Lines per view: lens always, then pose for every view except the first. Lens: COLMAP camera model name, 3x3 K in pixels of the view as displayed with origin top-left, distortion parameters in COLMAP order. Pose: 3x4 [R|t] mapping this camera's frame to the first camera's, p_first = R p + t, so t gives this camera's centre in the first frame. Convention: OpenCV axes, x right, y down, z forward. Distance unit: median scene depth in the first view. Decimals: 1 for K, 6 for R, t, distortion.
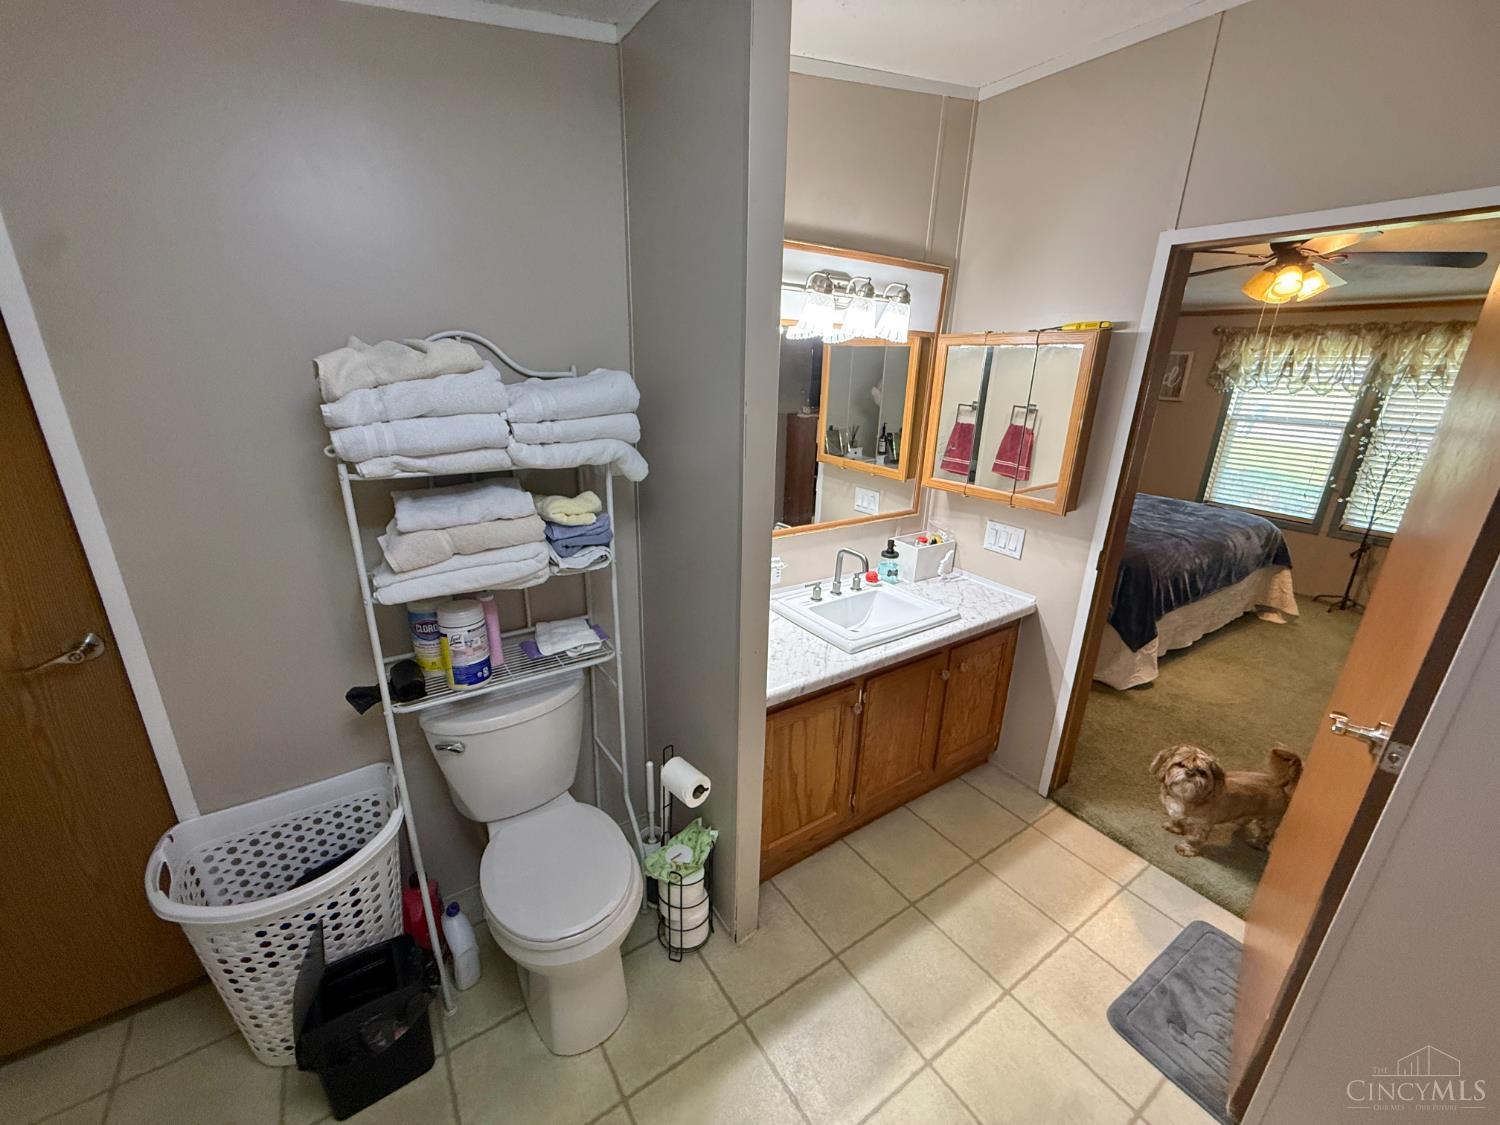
lens RADIAL K [[598.4, 0, 748.1], [0, 598.4, 566.4], [0, 0, 1]] dist [-0.000438, 0.000422]
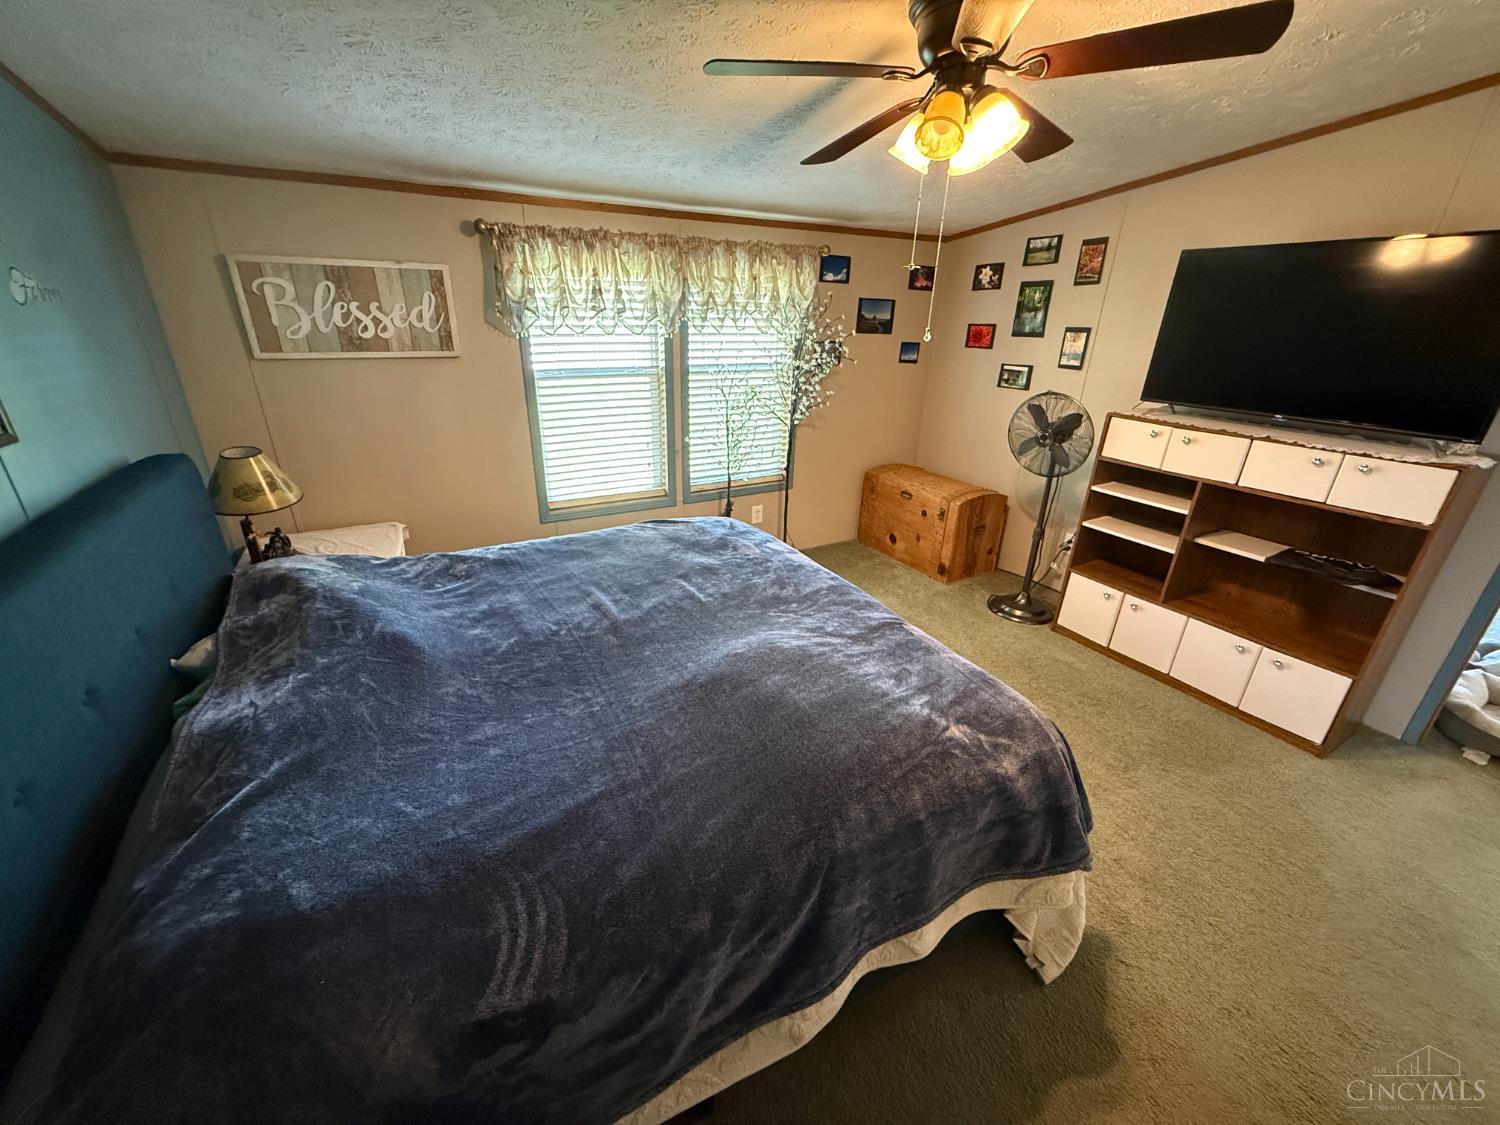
lens RADIAL K [[598.4, 0, 747.7], [0, 598.4, 561.9], [0, 0, 1]] dist [-0.000438, 0.000422]
pose [[0.077243, -0.394438, 0.915670, 0.172065], [0.317450, 0.880346, 0.352443, -0.252098], [-0.945124, 0.263456, 0.193215, 0.790790]]
